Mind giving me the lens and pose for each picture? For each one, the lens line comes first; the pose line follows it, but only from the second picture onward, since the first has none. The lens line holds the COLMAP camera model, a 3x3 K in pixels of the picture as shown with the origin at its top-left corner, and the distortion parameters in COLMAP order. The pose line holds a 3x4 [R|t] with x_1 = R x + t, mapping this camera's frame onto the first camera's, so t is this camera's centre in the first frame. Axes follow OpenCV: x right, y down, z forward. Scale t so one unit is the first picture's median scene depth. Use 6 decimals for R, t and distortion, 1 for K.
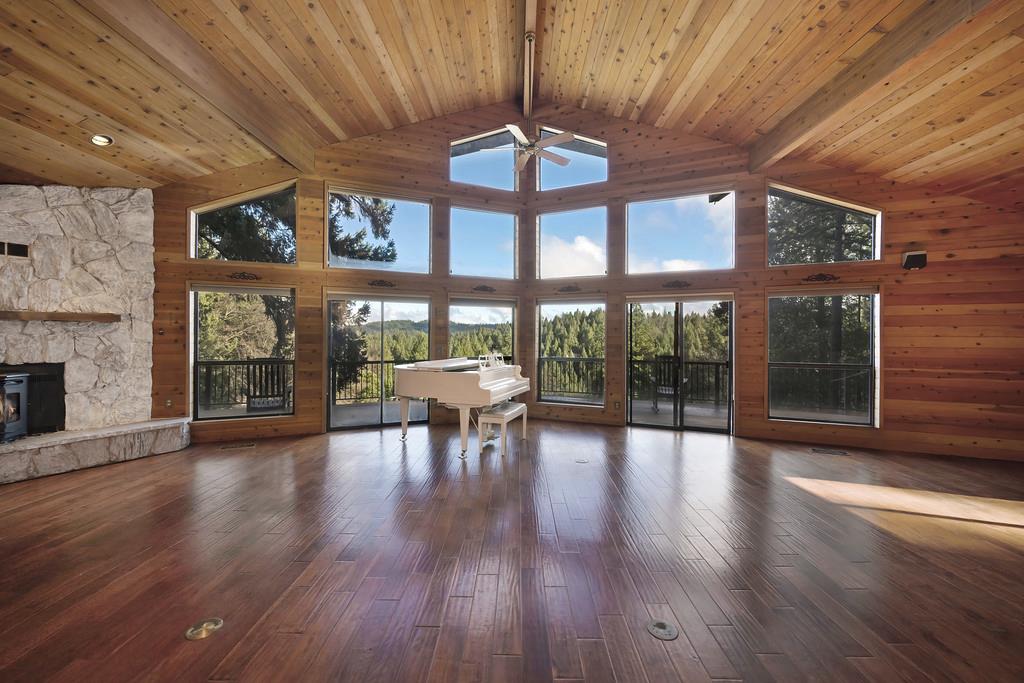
lens RADIAL K [[410.3, 0, 515.8], [0, 410.3, 337.0], [0, 0, 1]] dist [0.000389, 0.000048]
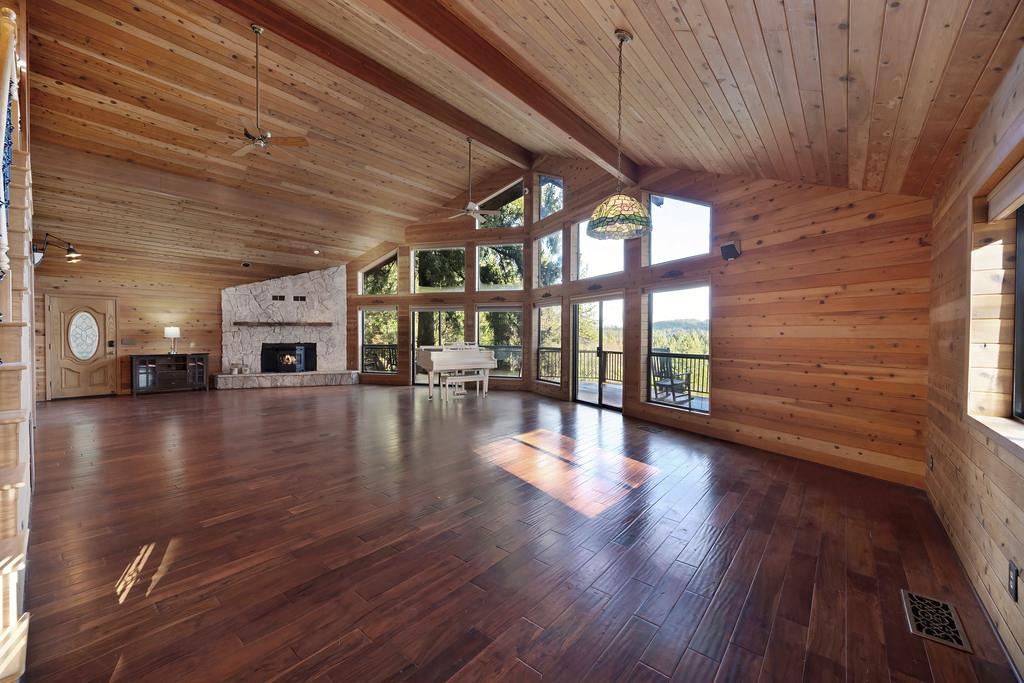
lens RADIAL K [[403.6, 0, 515.2], [0, 403.6, 339.3], [0, 0, 1]] dist [-0.000612, -0.000041]
pose [[0.774002, 0.003732, -0.633172, 1.204194], [0.002452, 0.999957, 0.008891, 0.019854], [0.633178, -0.008434, 0.773960, -0.098272]]
